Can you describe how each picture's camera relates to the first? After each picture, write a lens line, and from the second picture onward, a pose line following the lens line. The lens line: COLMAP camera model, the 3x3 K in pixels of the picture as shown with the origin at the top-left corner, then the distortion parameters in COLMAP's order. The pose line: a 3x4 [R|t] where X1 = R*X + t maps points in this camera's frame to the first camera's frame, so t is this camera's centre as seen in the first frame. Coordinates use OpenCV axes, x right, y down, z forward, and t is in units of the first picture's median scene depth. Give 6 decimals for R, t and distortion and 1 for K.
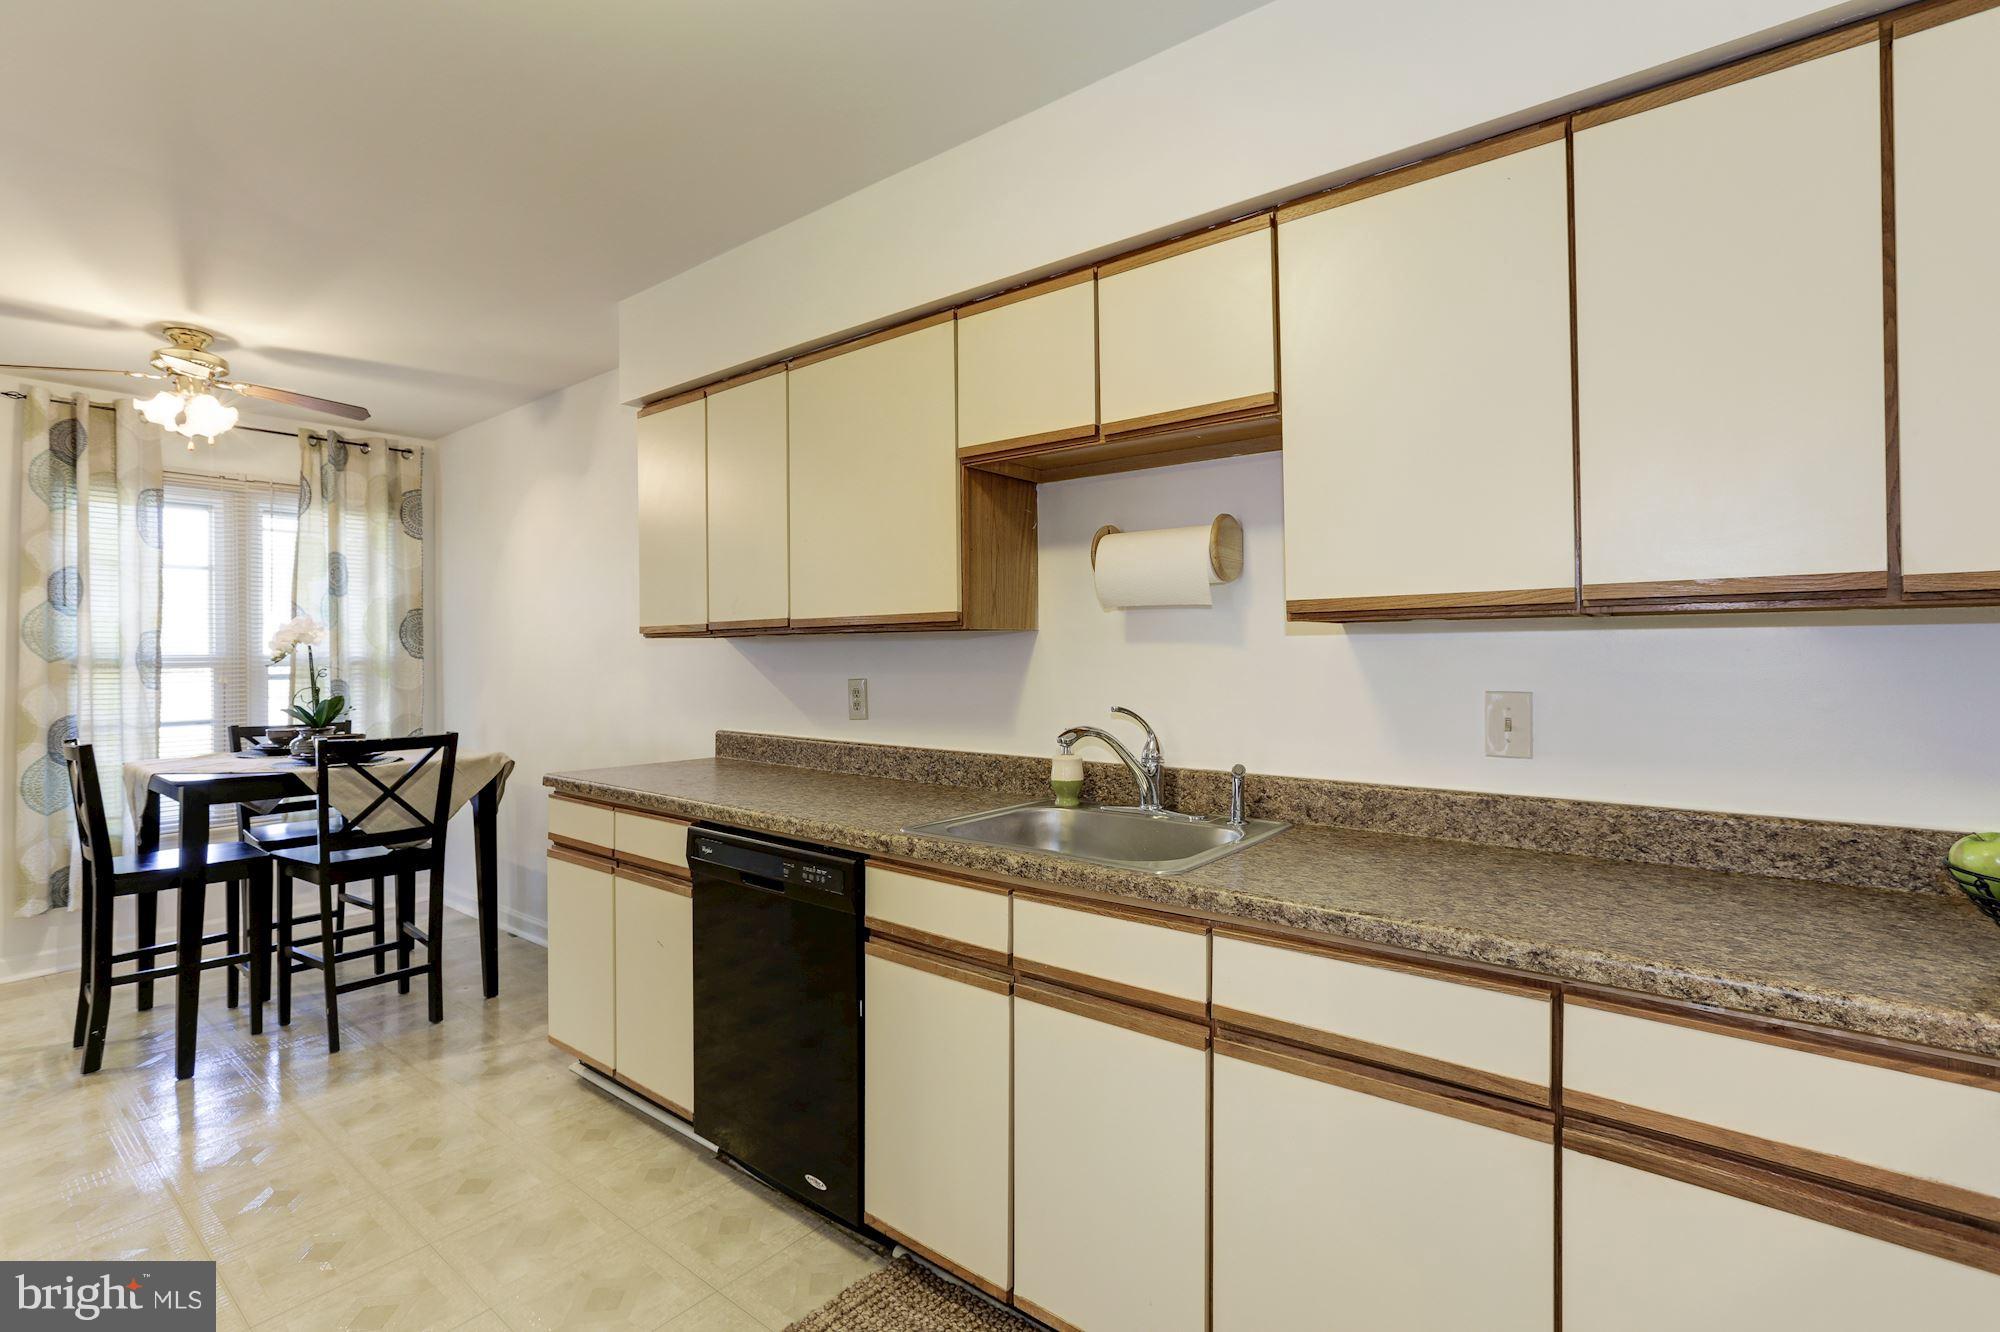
lens RADIAL K [[934.3, 0, 998.6], [0, 934.3, 657.8], [0, 0, 1]] dist [-0.002602, 0.013663]
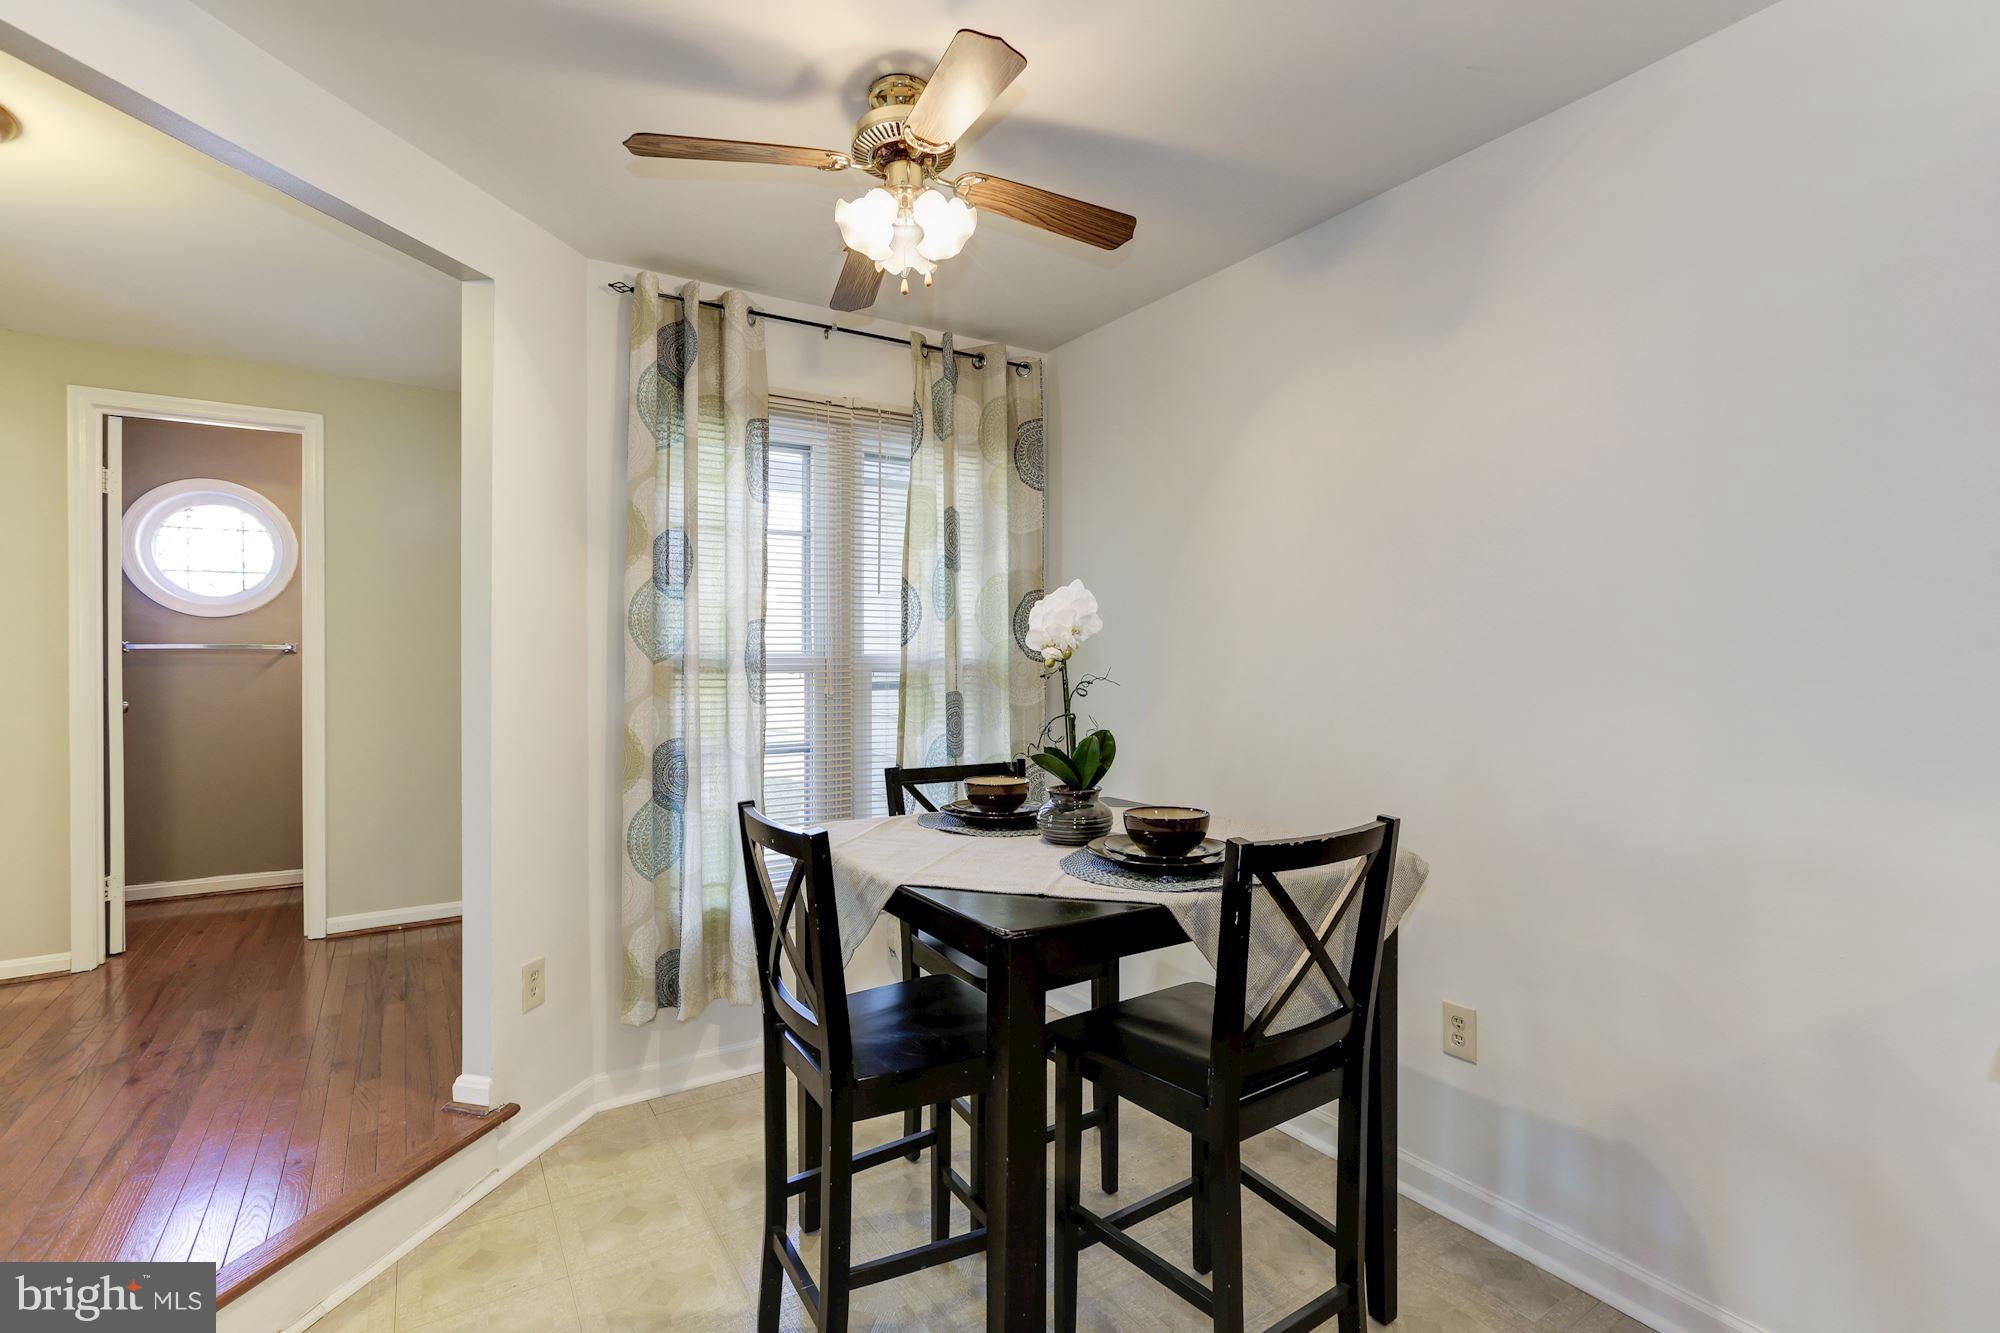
lens RADIAL K [[902.8, 0, 1000.0], [0, 902.8, 666.5], [0, 0, 1]] dist [-0.002121, 0.000309]
pose [[0.956042, 0.008535, -0.293106, -0.530236], [-0.006161, 0.999940, 0.009024, -0.000836], [0.293165, -0.006821, 0.956037, 0.407522]]
